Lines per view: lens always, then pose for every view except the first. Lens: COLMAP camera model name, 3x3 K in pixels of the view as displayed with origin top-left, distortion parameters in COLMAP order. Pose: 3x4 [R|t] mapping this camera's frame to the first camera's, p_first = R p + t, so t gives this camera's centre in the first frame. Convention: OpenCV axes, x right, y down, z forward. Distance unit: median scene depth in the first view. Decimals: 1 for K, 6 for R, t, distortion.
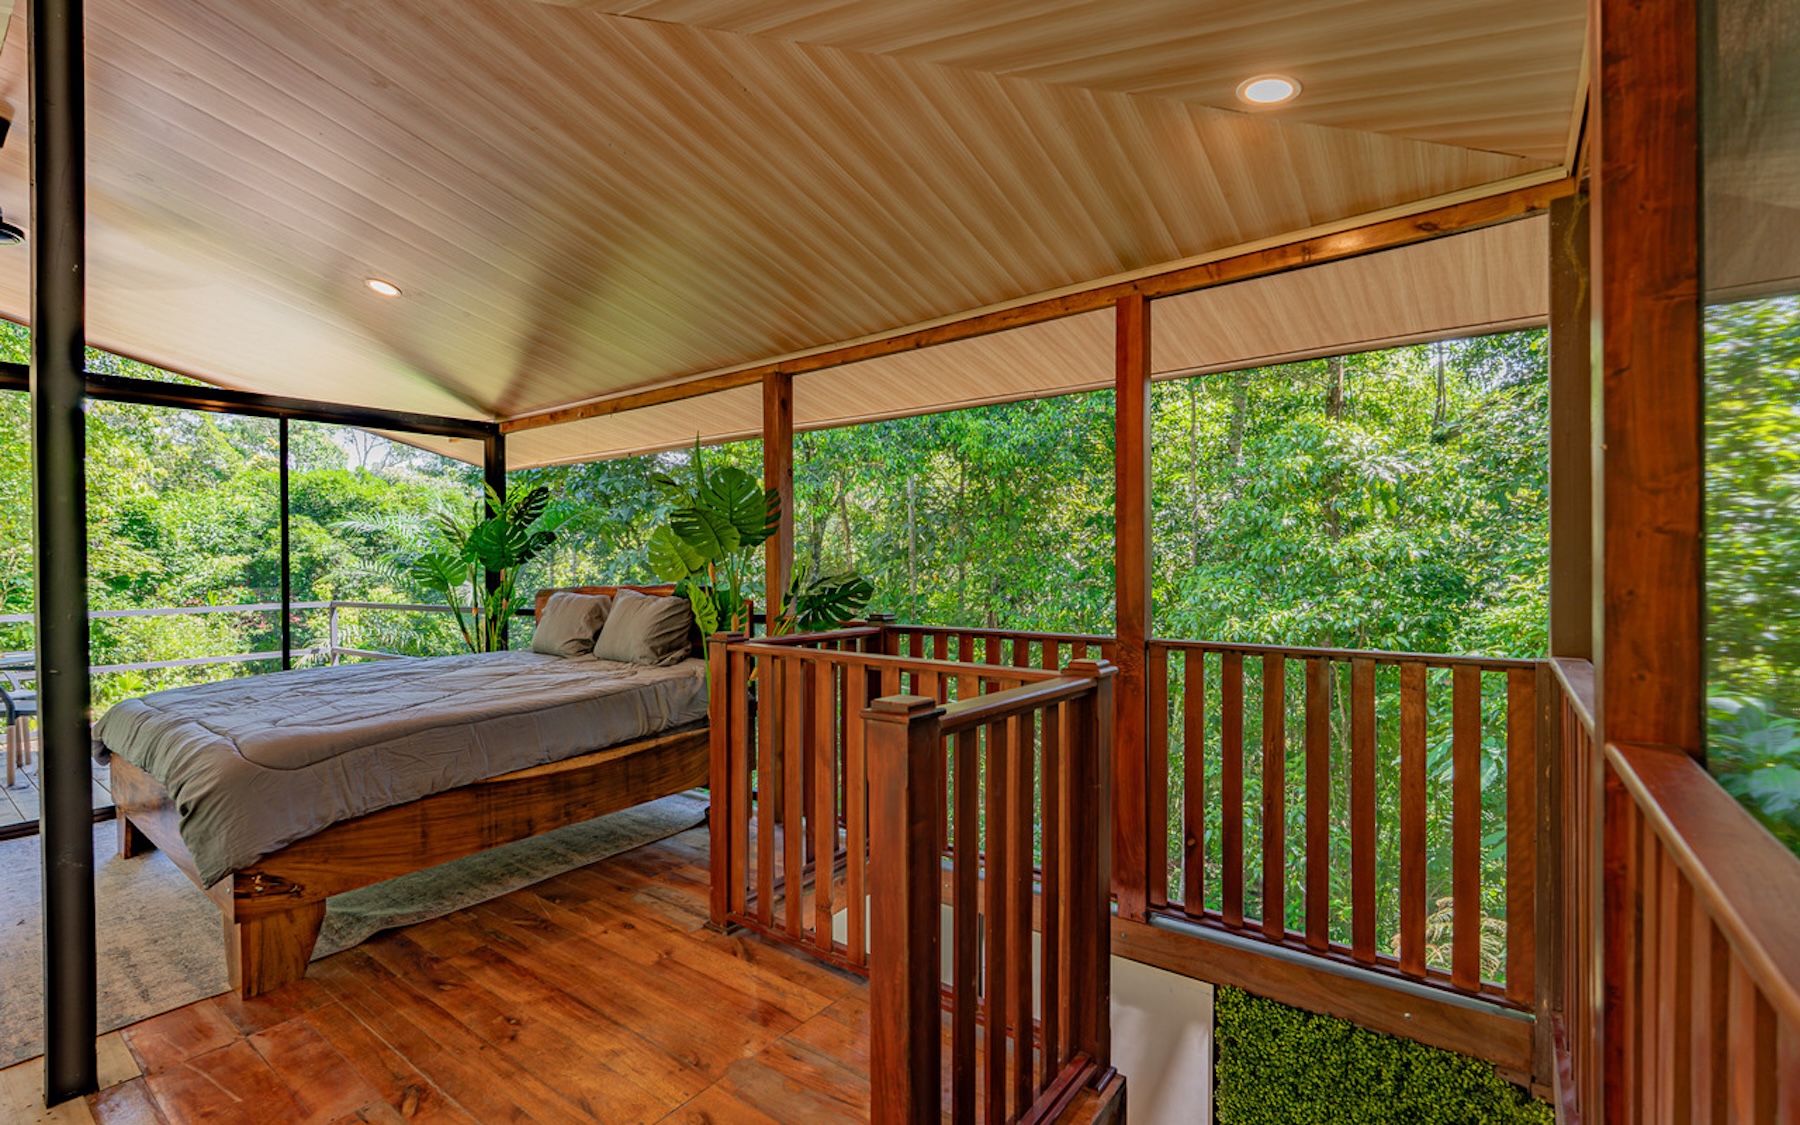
lens RADIAL K [[784.3, 0, 898.1], [0, 784.3, 562.5], [0, 0, 1]] dist [-0.004260, 0.000385]
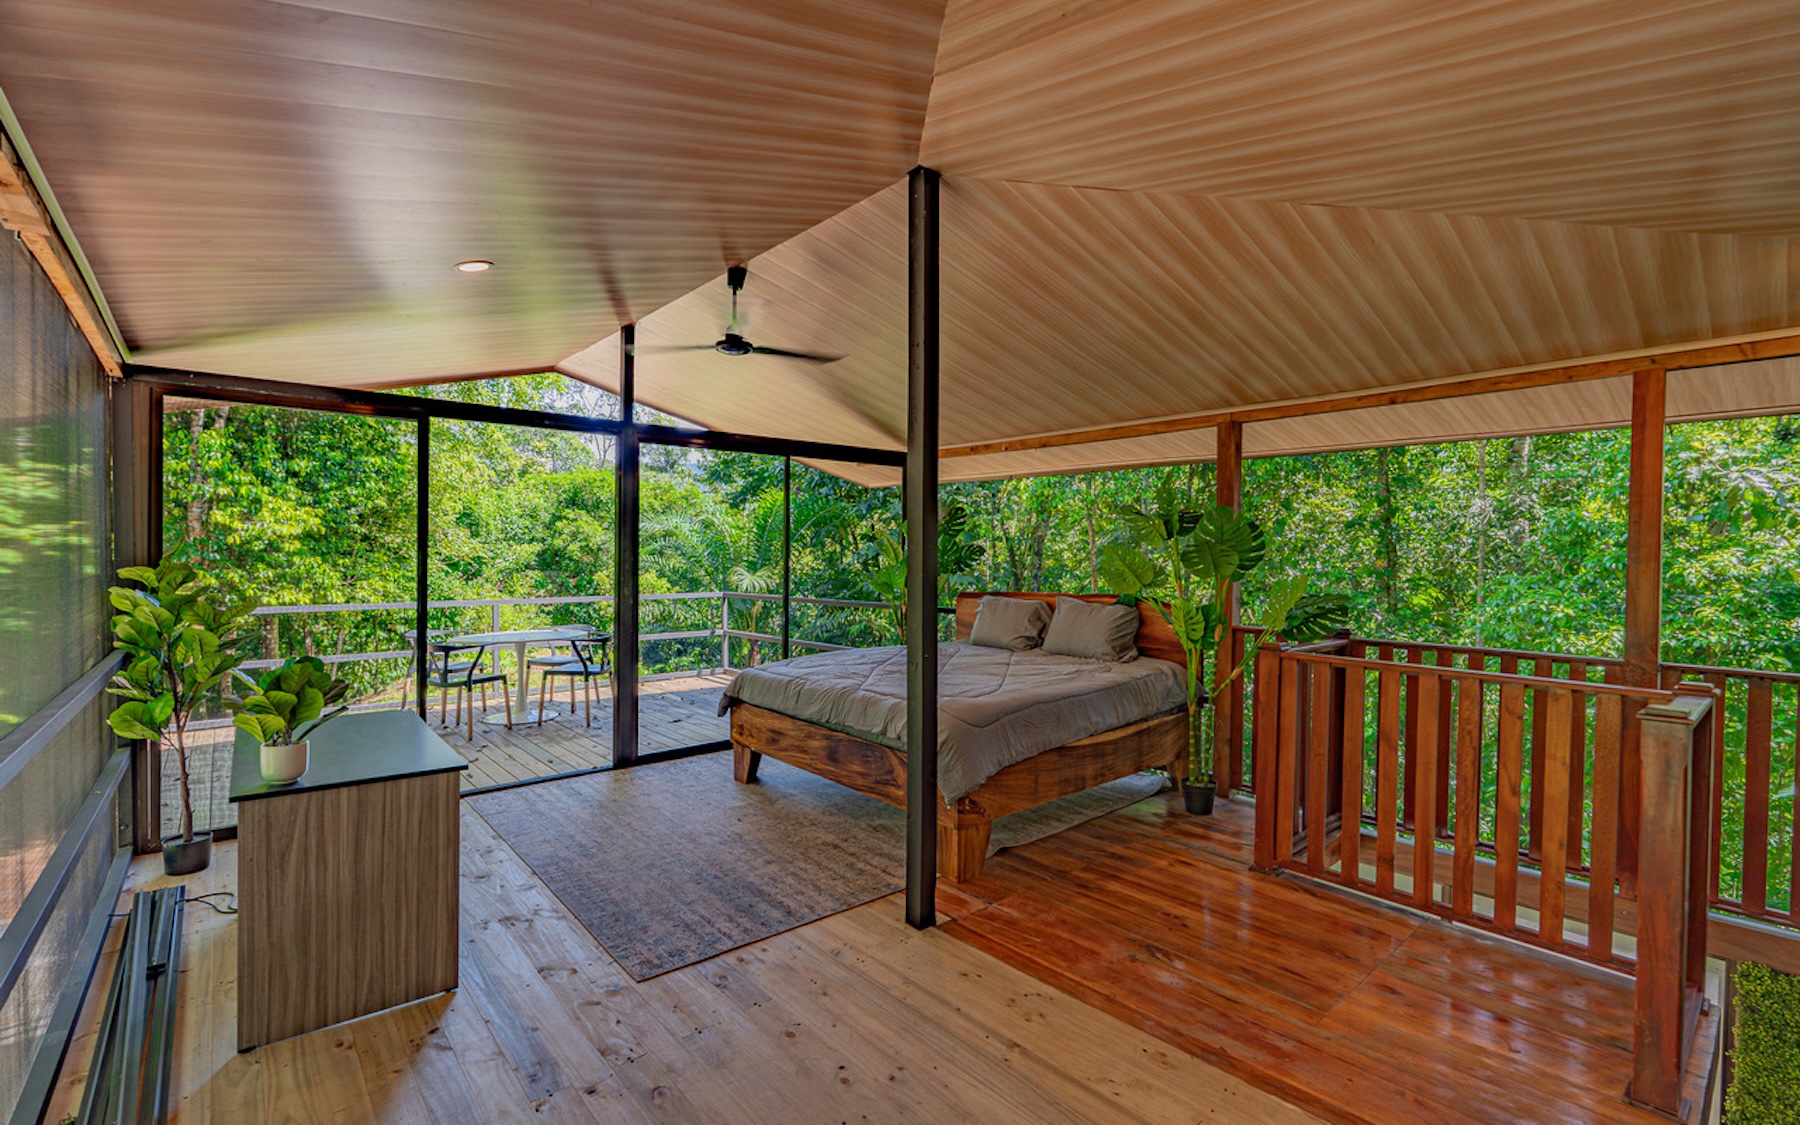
lens RADIAL K [[784.3, 0, 898.6], [0, 784.3, 561.4], [0, 0, 1]] dist [-0.004260, 0.000385]
pose [[0.977475, 0.020699, -0.210036, -0.445937], [-0.019011, 0.999769, 0.010055, -0.035538], [0.210195, -0.005836, 0.977642, -0.307420]]
